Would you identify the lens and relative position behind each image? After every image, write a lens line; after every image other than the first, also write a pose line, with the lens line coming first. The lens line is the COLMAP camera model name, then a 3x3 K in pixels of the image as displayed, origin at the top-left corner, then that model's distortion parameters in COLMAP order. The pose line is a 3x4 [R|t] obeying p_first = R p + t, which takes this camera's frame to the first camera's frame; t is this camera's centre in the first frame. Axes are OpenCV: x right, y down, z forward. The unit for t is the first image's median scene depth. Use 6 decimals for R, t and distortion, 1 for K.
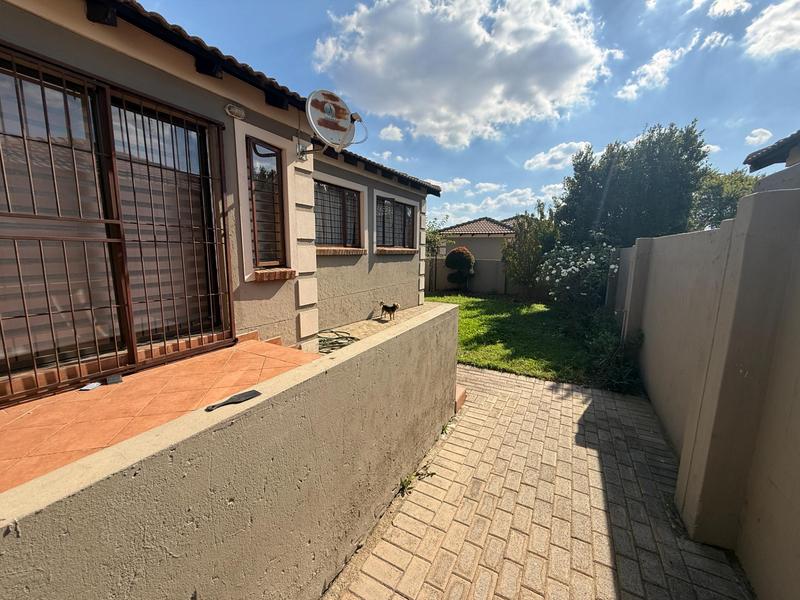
lens RADIAL K [[318.0, 0, 399.4], [0, 318.0, 297.7], [0, 0, 1]] dist [0.000752, -0.001159]
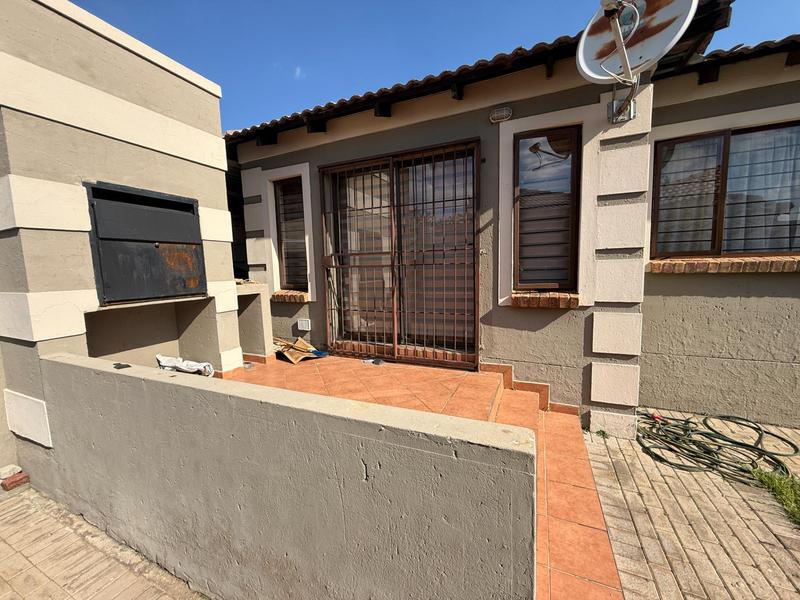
lens RADIAL K [[318.0, 0, 399.2], [0, 318.0, 300.5], [0, 0, 1]] dist [0.000752, -0.001159]
pose [[0.075967, 0.086828, -0.993323, 0.352859], [-0.123748, 0.989321, 0.077014, -0.095328], [0.989402, 0.117071, 0.085900, 0.638047]]
